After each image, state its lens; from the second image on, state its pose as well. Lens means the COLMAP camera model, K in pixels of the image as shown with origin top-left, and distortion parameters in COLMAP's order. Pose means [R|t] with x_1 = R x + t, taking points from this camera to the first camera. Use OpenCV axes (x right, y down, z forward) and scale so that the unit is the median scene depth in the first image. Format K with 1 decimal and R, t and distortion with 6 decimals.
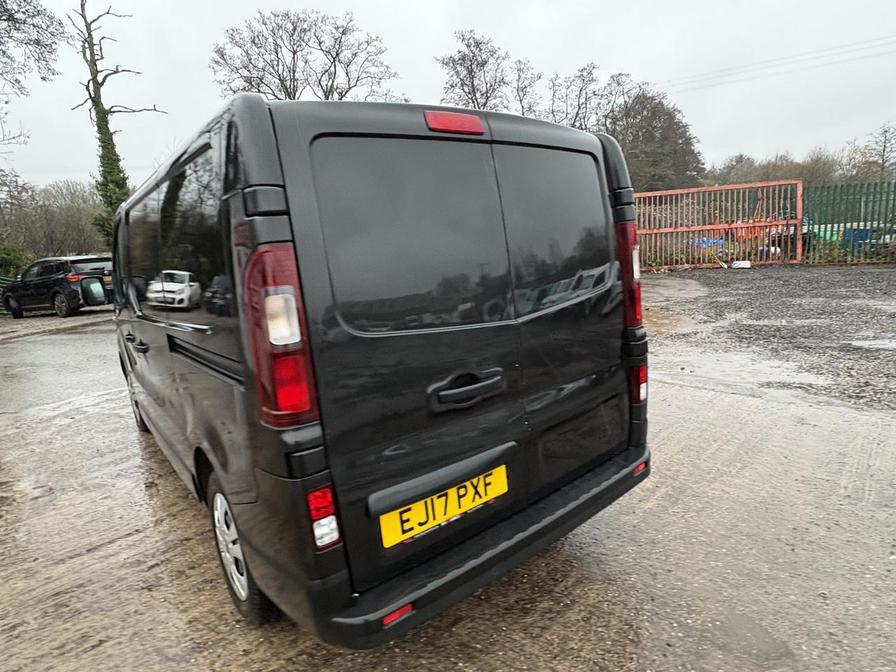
lens RADIAL K [[500.2, 0, 448.0], [0, 500.2, 335.1], [0, 0, 1]] dist [0.000428, 0.001580]
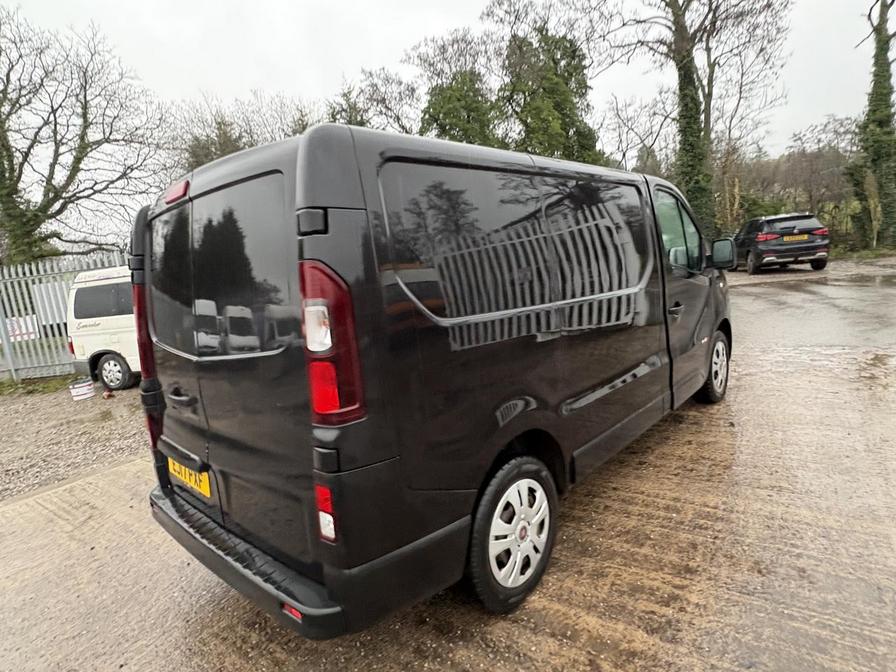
lens RADIAL K [[500.2, 0, 447.8], [0, 500.2, 331.7], [0, 0, 1]] dist [0.000428, 0.001580]
pose [[0.166745, 0.194199, -0.966687, 0.126195], [-0.094984, 0.979016, 0.180292, -0.033267], [0.981414, 0.061757, 0.181692, 0.130208]]
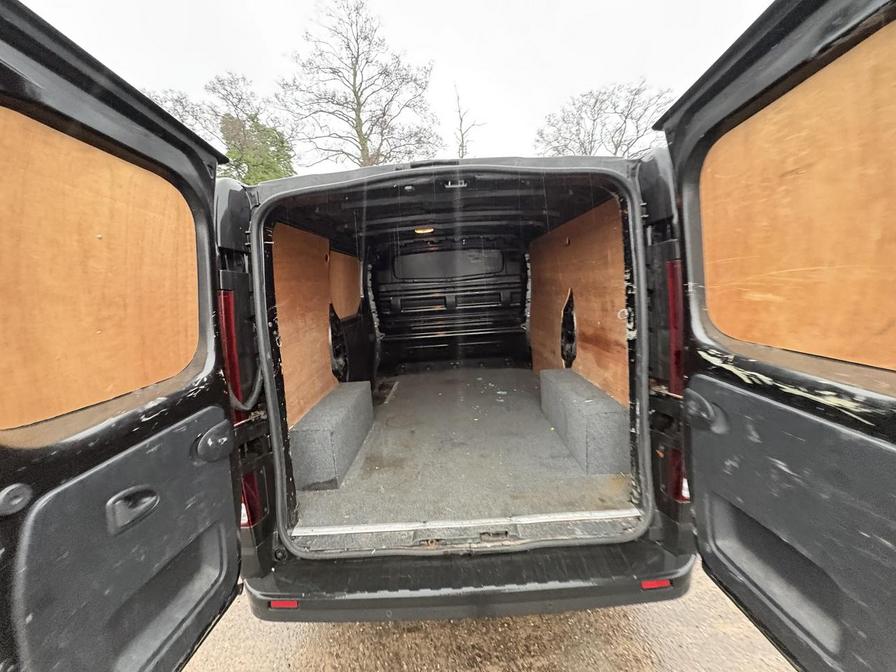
lens RADIAL K [[355.7, 0, 447.9], [0, 355.7, 335.4], [0, 0, 1]] dist [0.000949, -0.000103]
pose [[0.781350, 0.117163, -0.612997, 0.052006], [-0.106013, 0.992862, 0.054639, -0.013099], [0.615023, 0.022293, 0.788194, 0.044980]]
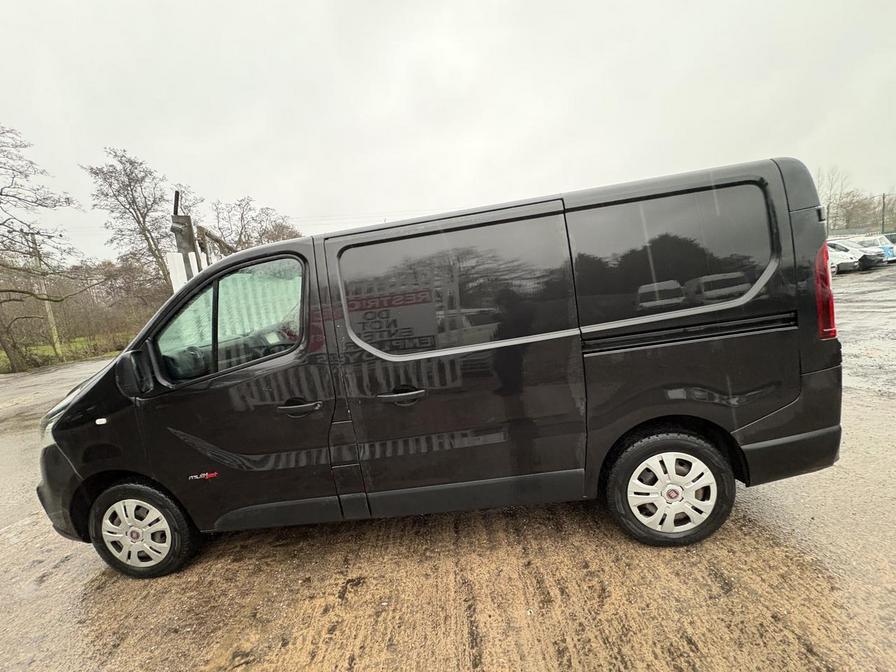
lens RADIAL K [[355.7, 0, 446.6], [0, 355.7, 335.8], [0, 0, 1]] dist [0.000949, -0.000103]
pose [[0.682084, -0.106984, 0.723406, -0.162586], [0.218459, 0.973877, -0.061955, -0.003601], [-0.697880, 0.200293, 0.687638, 0.079972]]
